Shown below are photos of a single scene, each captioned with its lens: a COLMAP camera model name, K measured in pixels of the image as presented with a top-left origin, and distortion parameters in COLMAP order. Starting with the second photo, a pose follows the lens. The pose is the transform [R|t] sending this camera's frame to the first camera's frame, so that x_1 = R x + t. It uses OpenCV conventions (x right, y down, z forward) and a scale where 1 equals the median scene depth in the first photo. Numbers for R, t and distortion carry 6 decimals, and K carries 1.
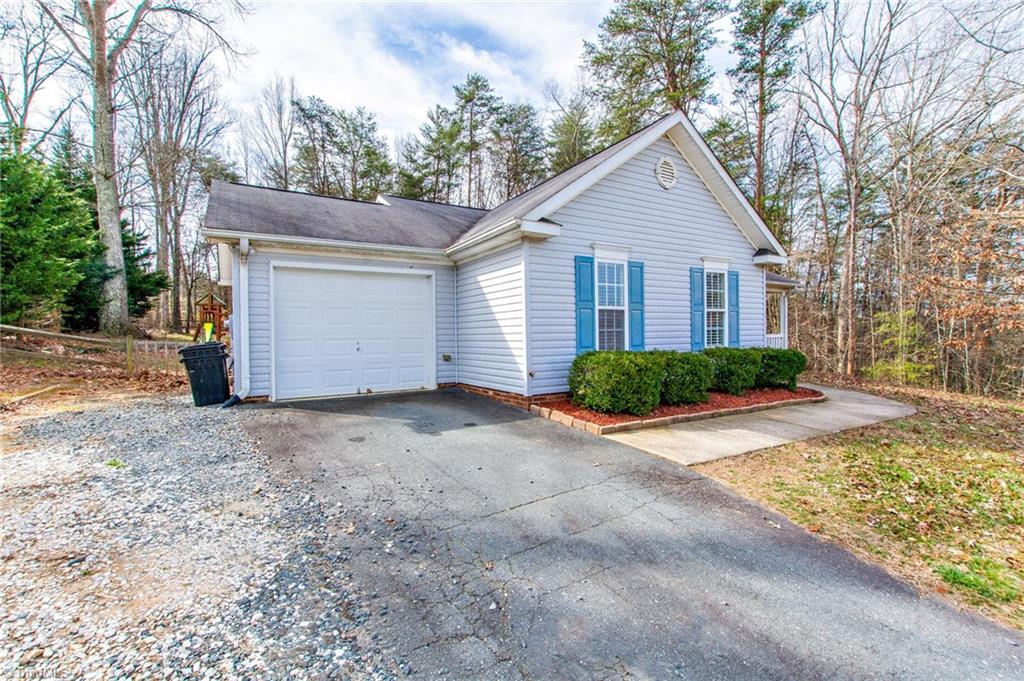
lens RADIAL K [[462.3, 0, 518.1], [0, 462.3, 339.7], [0, 0, 1]] dist [-0.001393, -0.000693]
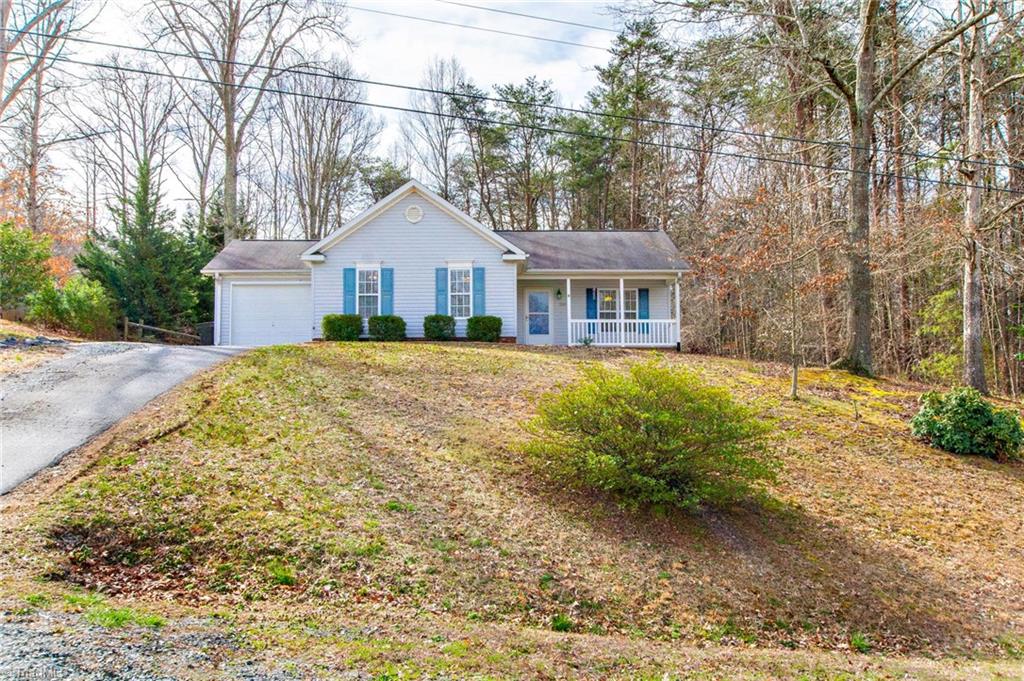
lens RADIAL K [[912.5, 0, 512.0], [0, 912.5, 340.5], [0, 0, 1]] dist [-0.000131, -0.000223]
pose [[0.860509, -0.036396, -0.508134, 2.083078], [-0.010728, 0.995929, -0.089503, 0.354010], [0.509323, 0.082470, 0.856615, -1.471630]]
